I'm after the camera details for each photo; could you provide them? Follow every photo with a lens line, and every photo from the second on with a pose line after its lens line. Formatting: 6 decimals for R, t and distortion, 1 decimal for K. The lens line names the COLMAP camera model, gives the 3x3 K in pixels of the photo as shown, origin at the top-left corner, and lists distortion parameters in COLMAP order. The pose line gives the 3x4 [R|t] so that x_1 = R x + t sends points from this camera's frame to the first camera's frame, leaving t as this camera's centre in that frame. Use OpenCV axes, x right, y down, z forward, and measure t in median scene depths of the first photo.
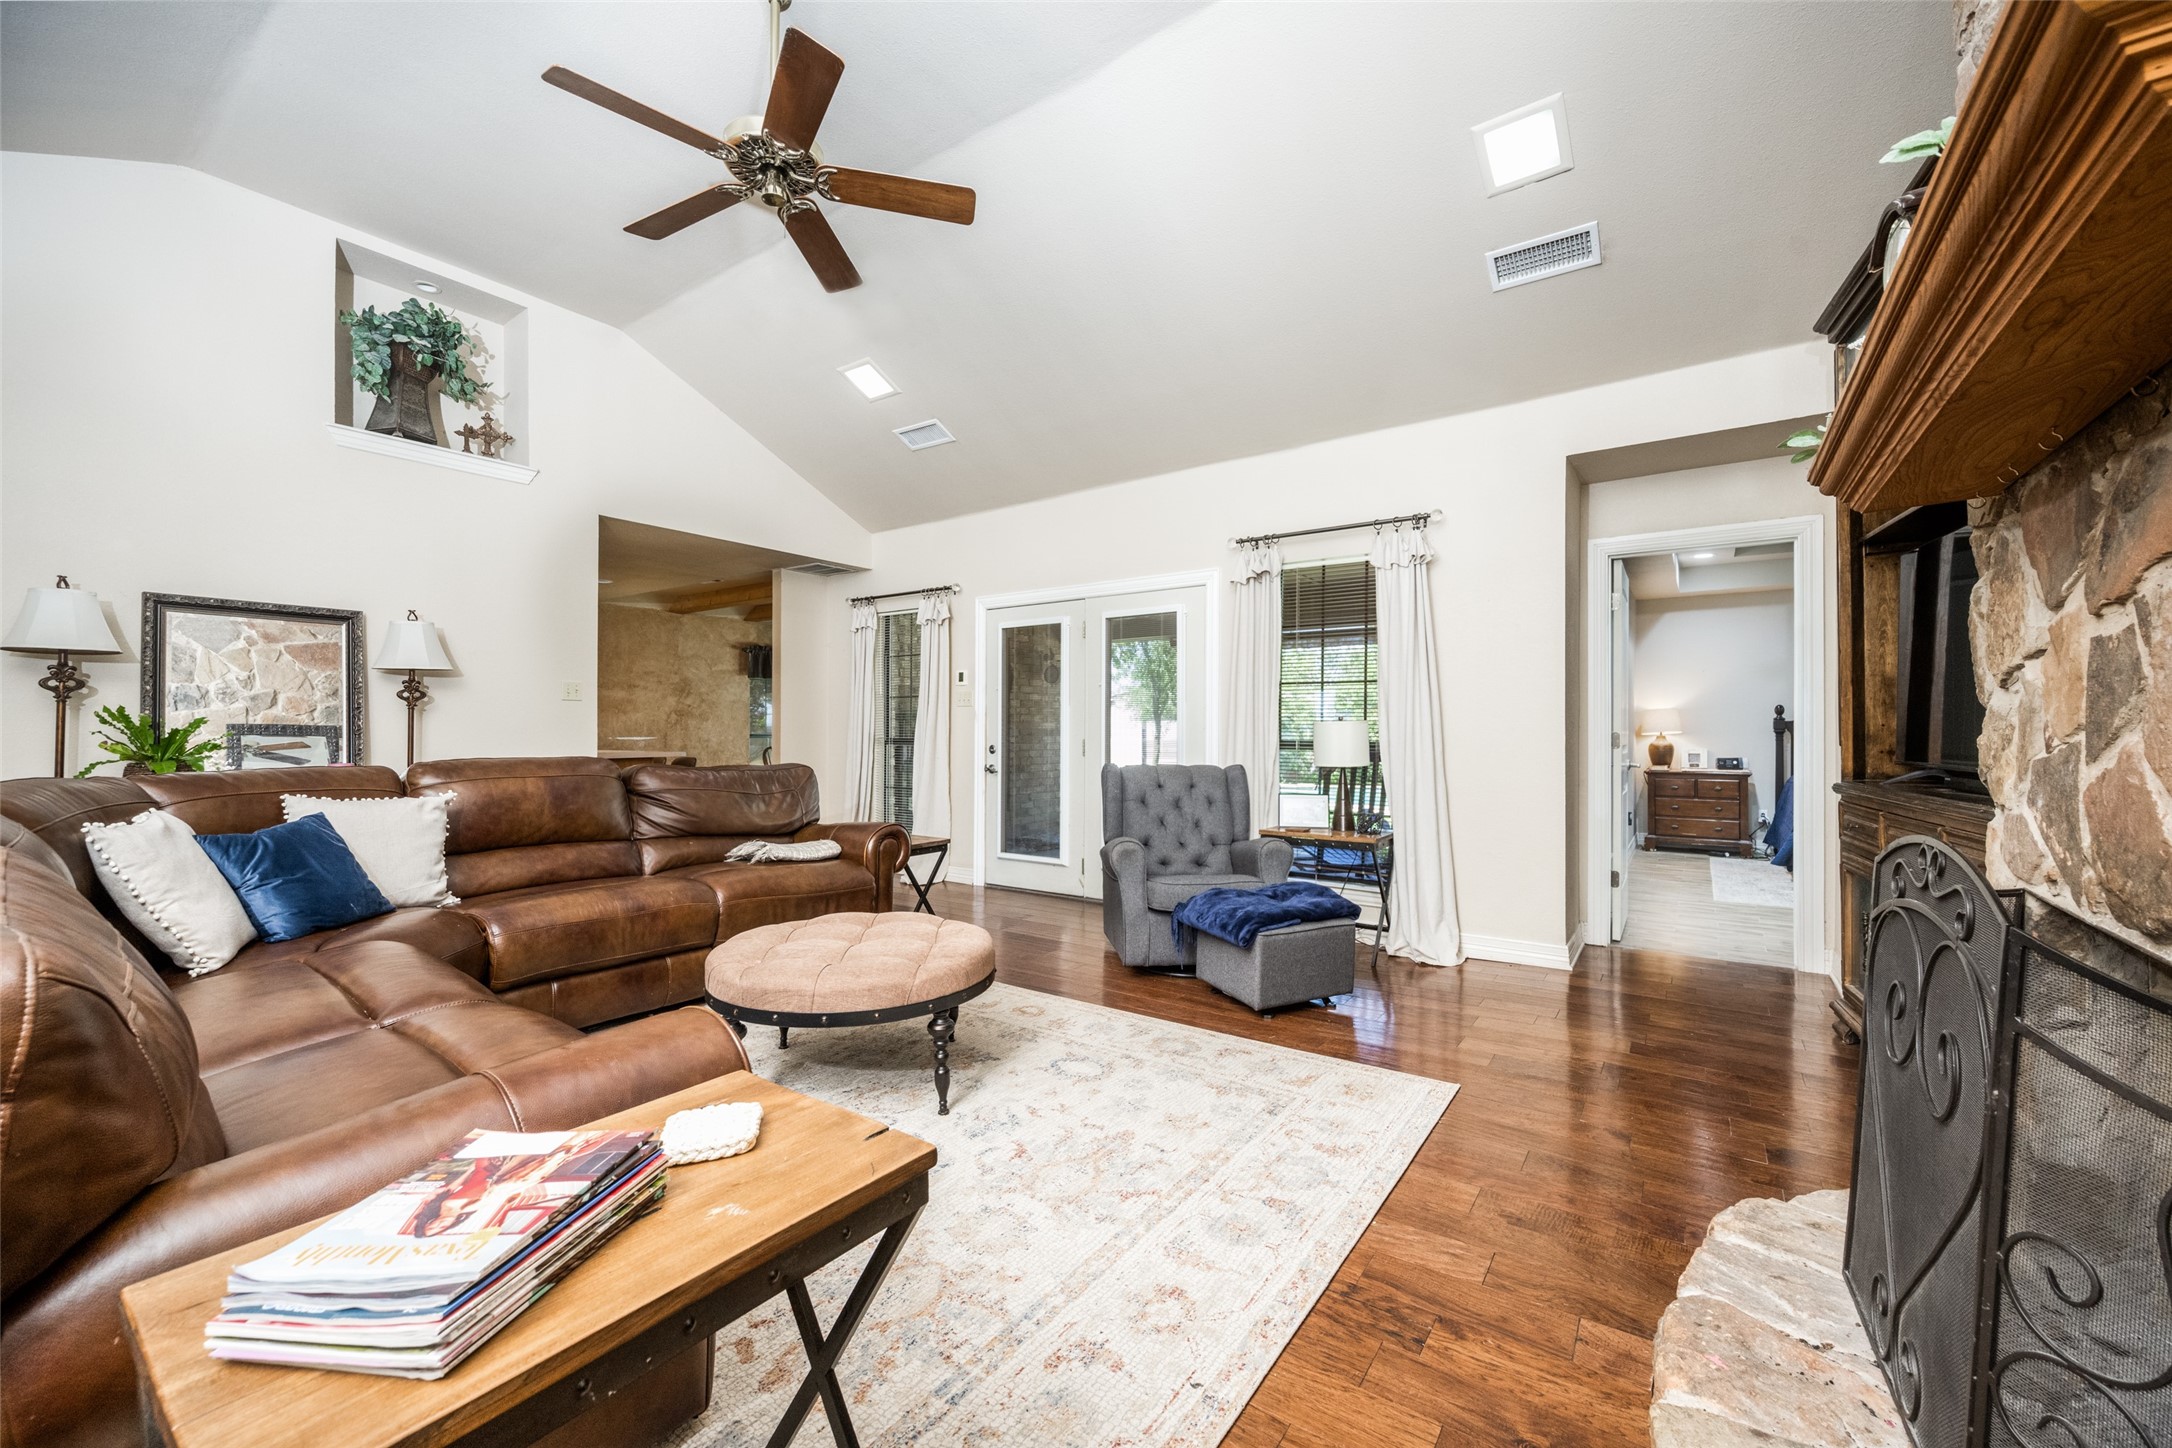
lens RADIAL K [[904.6, 0, 1086.0], [0, 904.6, 724.0], [0, 0, 1]] dist [-0.001540, -0.000150]
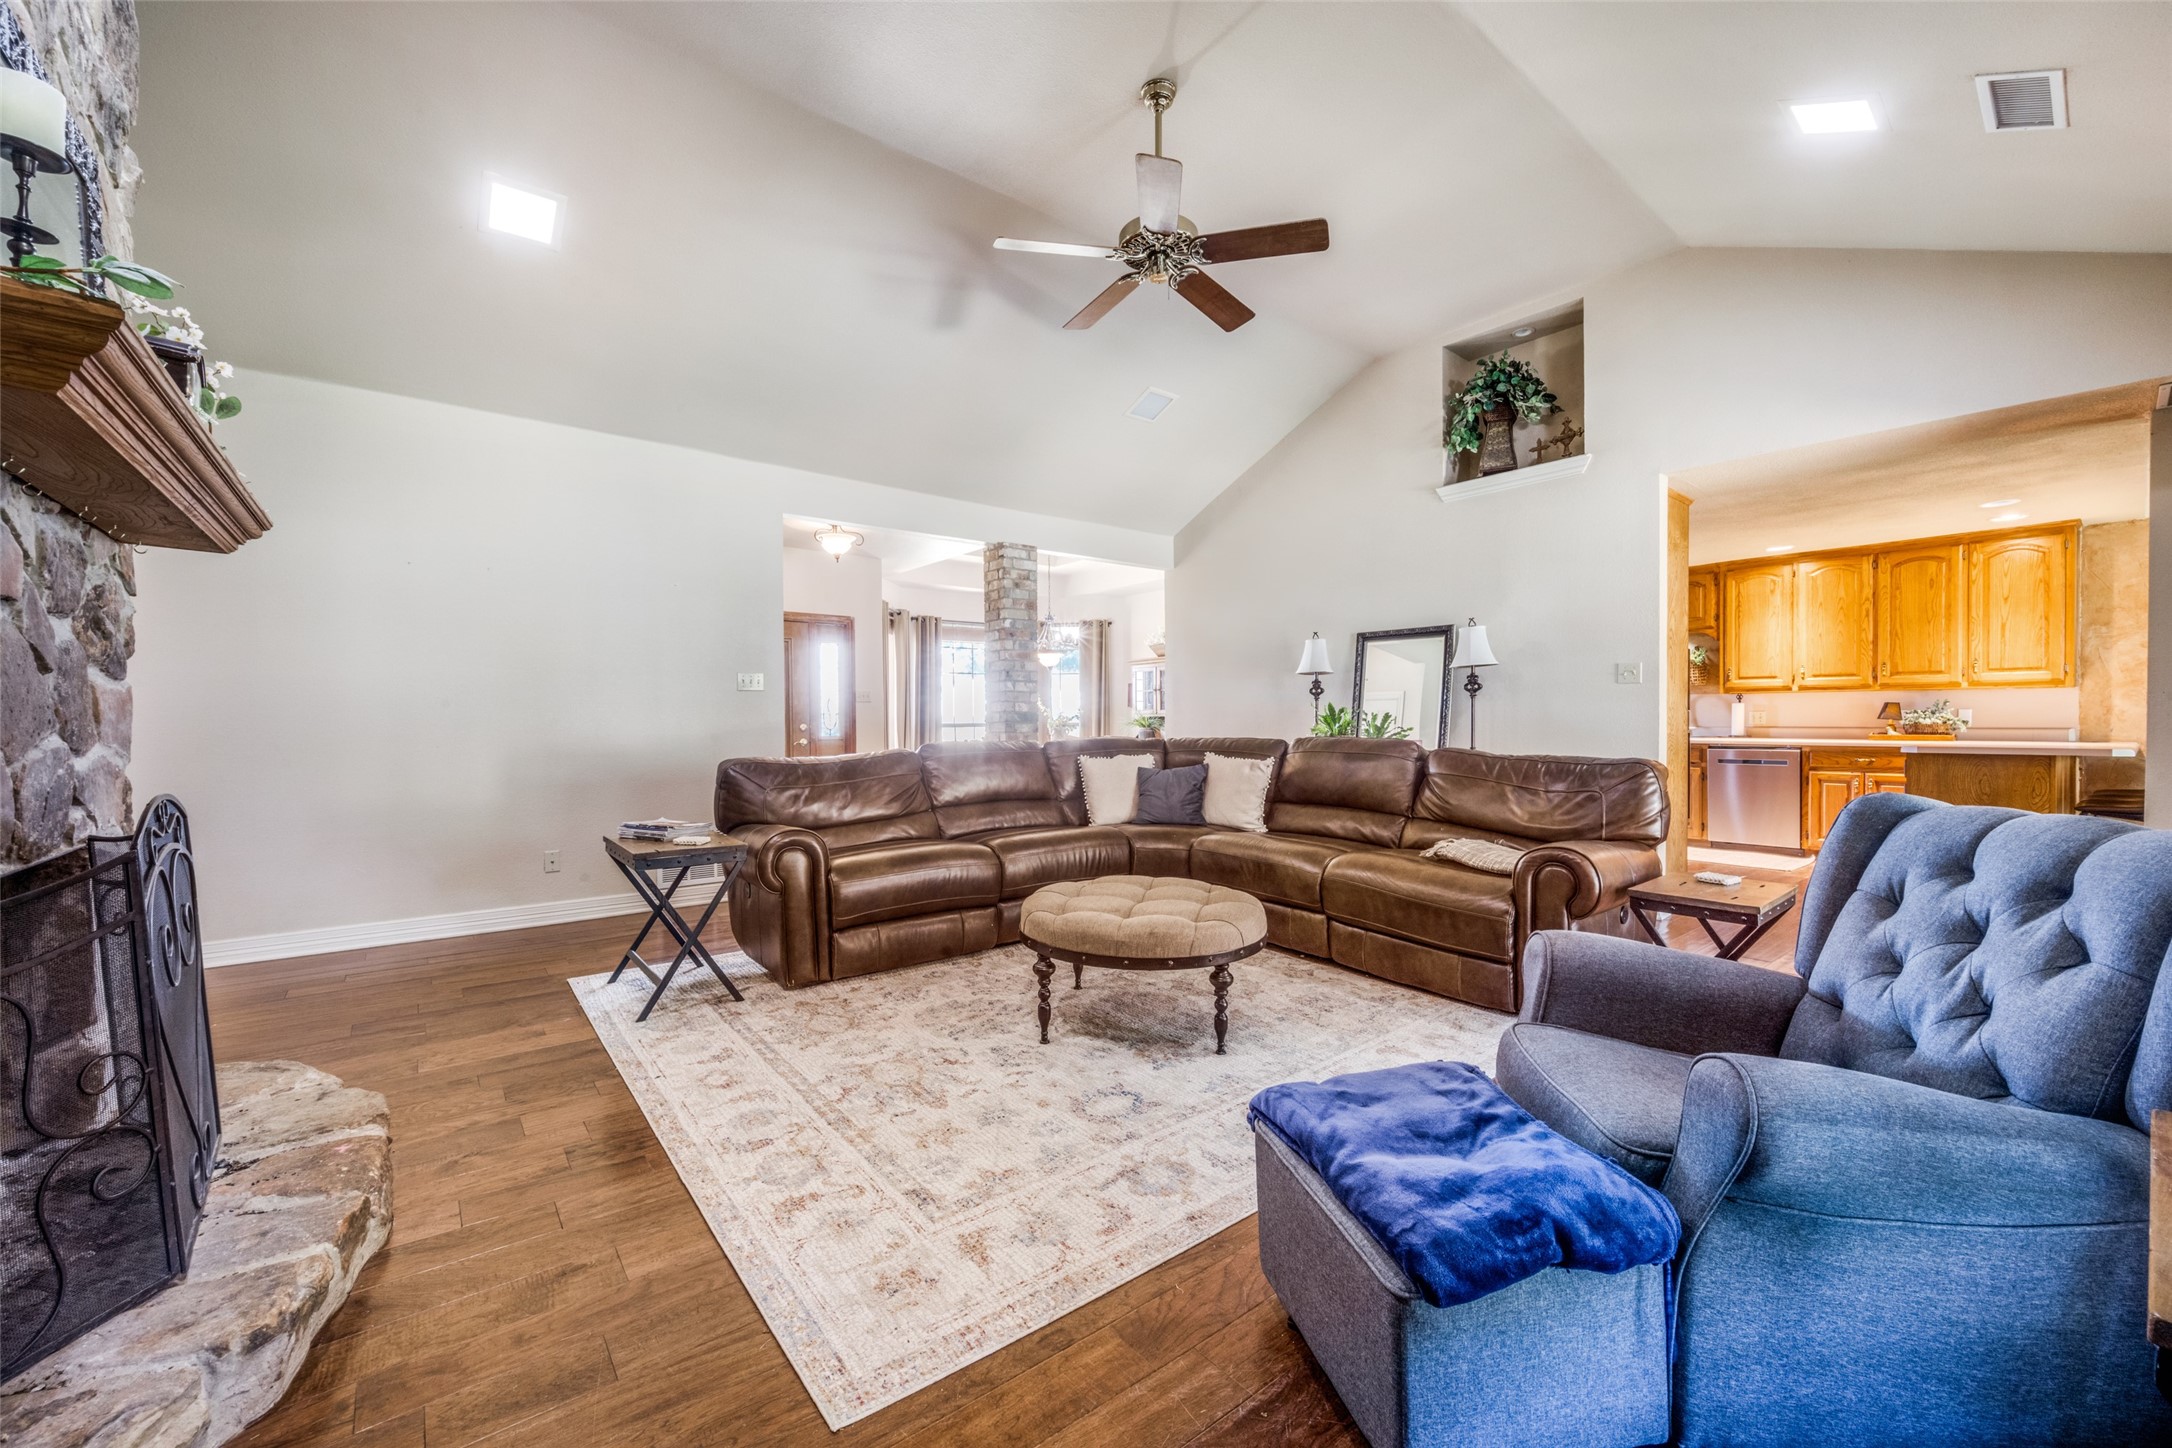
lens RADIAL K [[874.3, 0, 1086.0], [0, 874.3, 724.0], [0, 0, 1]] dist [-0.001757, 0.000391]
pose [[-0.308074, 0.010233, -0.951307, 0.847901], [0.008547, 0.999932, 0.007989, 0.007805], [0.951324, -0.005670, -0.308140, 1.317781]]
